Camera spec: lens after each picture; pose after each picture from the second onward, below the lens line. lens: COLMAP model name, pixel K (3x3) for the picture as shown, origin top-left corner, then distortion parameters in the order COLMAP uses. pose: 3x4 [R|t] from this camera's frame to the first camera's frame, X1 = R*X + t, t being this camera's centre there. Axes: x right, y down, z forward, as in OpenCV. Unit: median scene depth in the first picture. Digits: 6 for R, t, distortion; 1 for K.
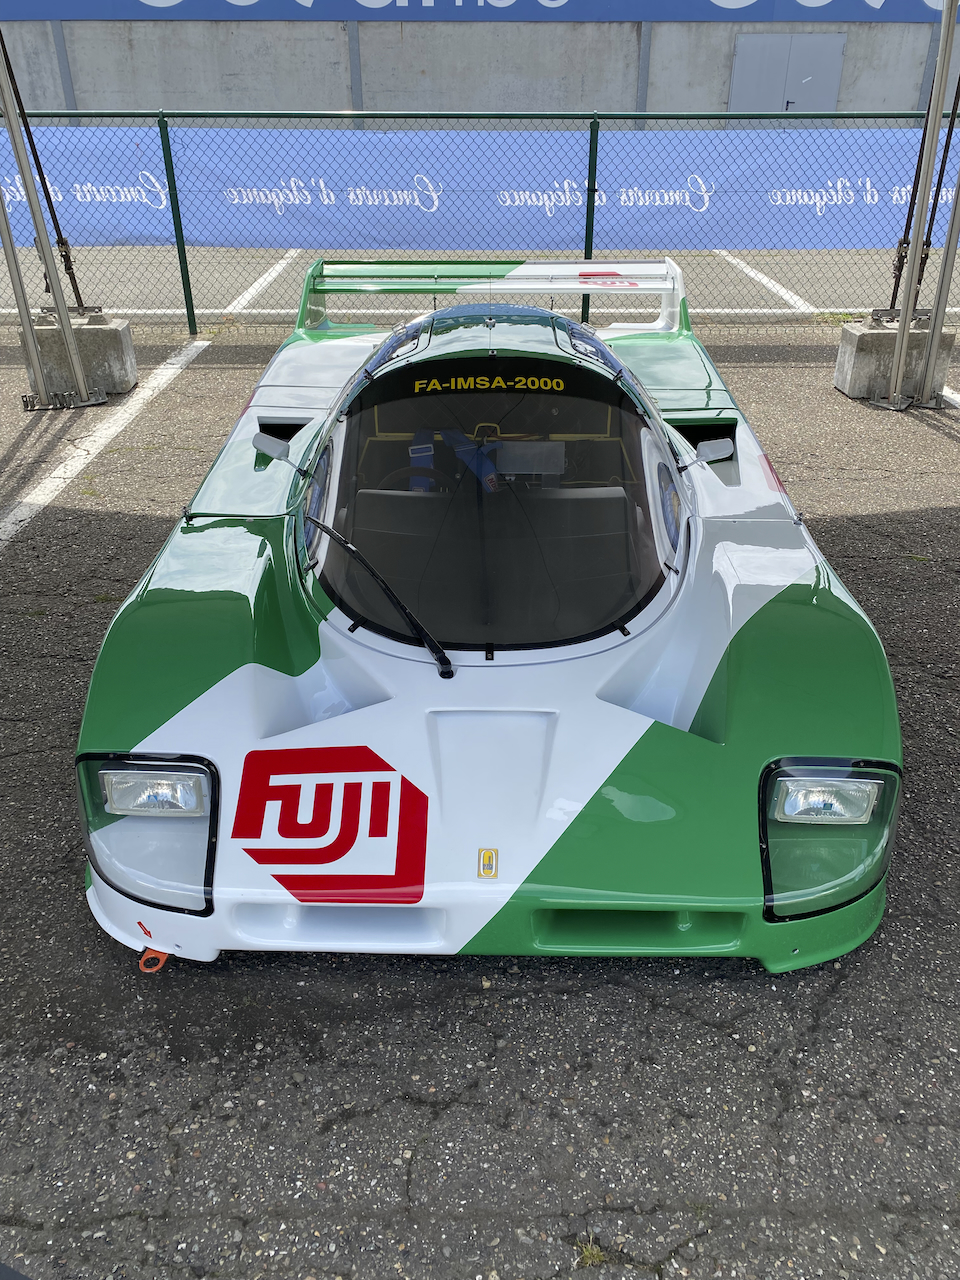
lens RADIAL K [[965.5, 0, 485.5], [0, 965.5, 632.0], [0, 0, 1]] dist [-0.009734, 0.032990]
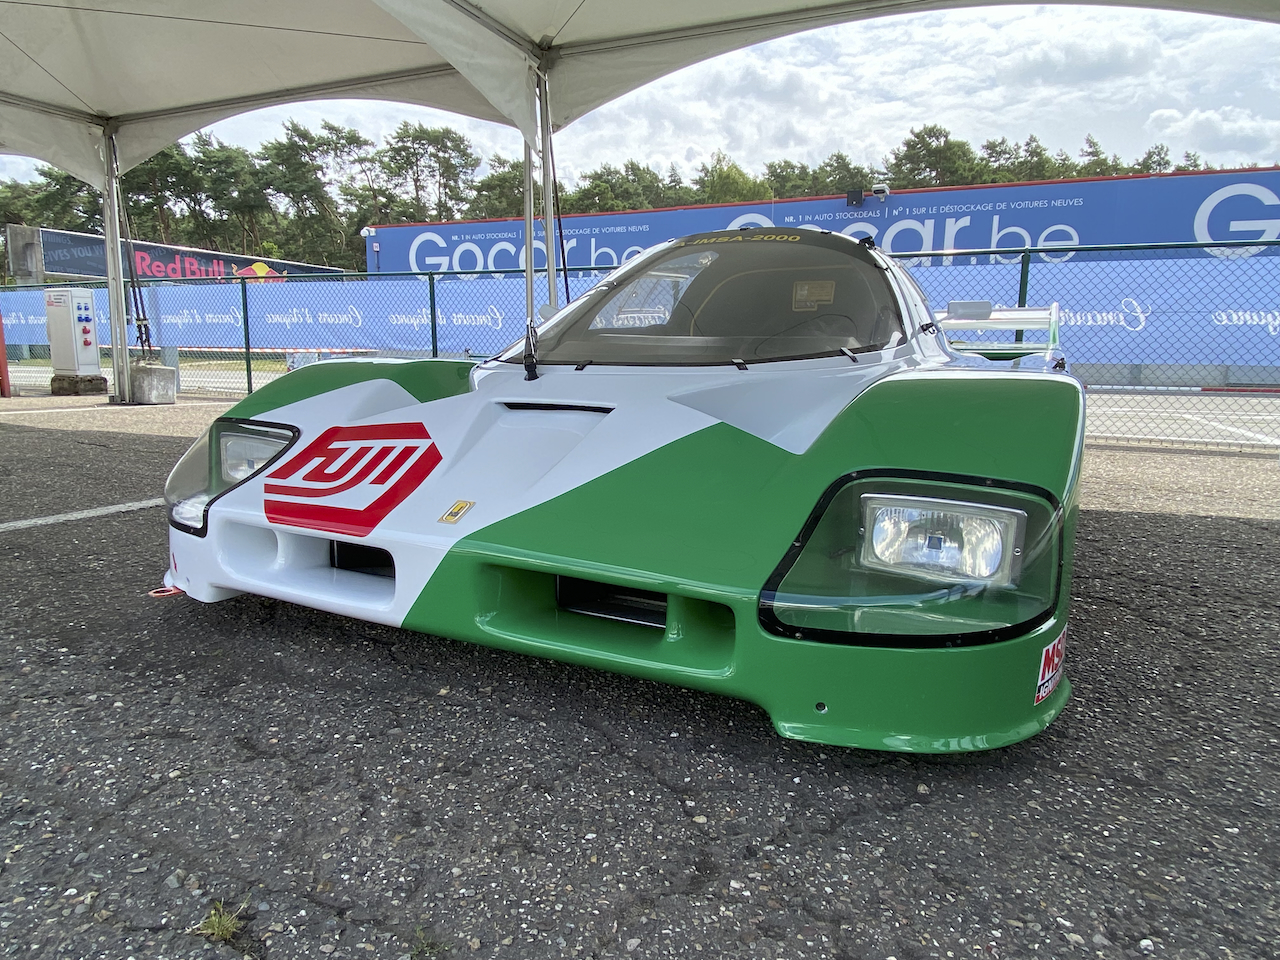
lens RADIAL K [[795.9, 0, 641.7], [0, 795.9, 477.9], [0, 0, 1]] dist [0.010971, -0.015943]
pose [[0.904738, 0.075249, -0.419269, 0.419531], [-0.218857, 0.926541, -0.305978, 0.373967], [0.365446, 0.368590, 0.854746, 0.442908]]
